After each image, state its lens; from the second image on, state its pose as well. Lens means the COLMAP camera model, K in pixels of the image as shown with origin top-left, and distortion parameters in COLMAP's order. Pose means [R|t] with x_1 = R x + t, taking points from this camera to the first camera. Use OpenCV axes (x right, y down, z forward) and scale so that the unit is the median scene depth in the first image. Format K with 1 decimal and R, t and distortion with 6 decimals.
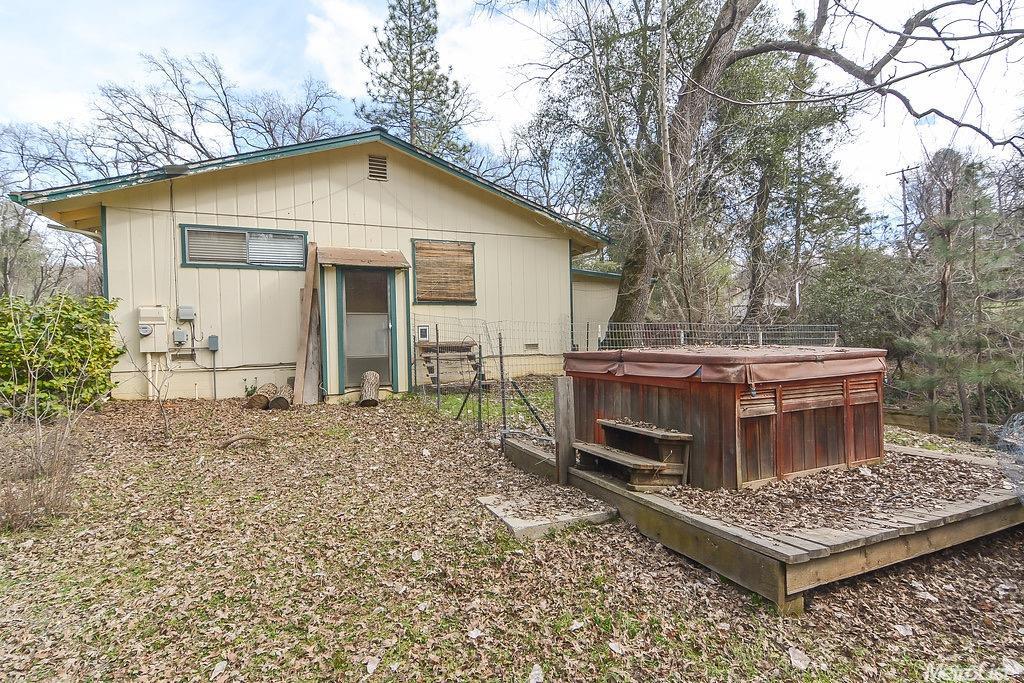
lens RADIAL K [[483.3, 0, 513.5], [0, 483.3, 340.1], [0, 0, 1]] dist [0.021116, -0.004913]
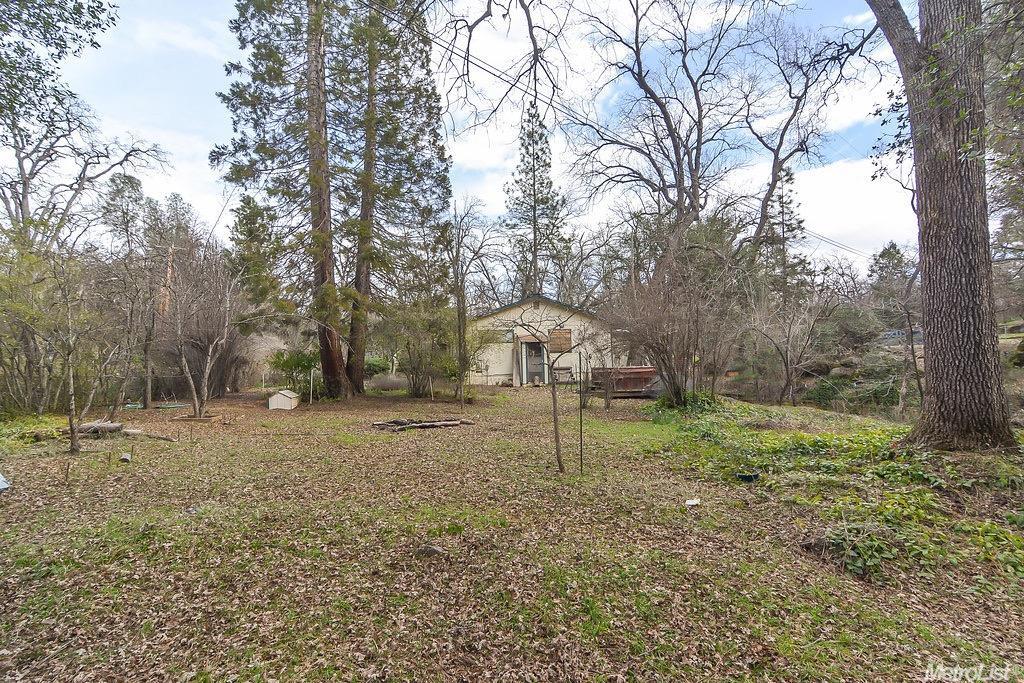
lens RADIAL K [[483.3, 0, 513.5], [0, 483.3, 345.3], [0, 0, 1]] dist [0.021116, -0.004913]
pose [[0.975434, -0.012951, -0.219911, 0.217138], [0.001880, 0.998724, -0.050475, 0.022352], [0.220284, 0.048821, 0.974213, -1.864310]]
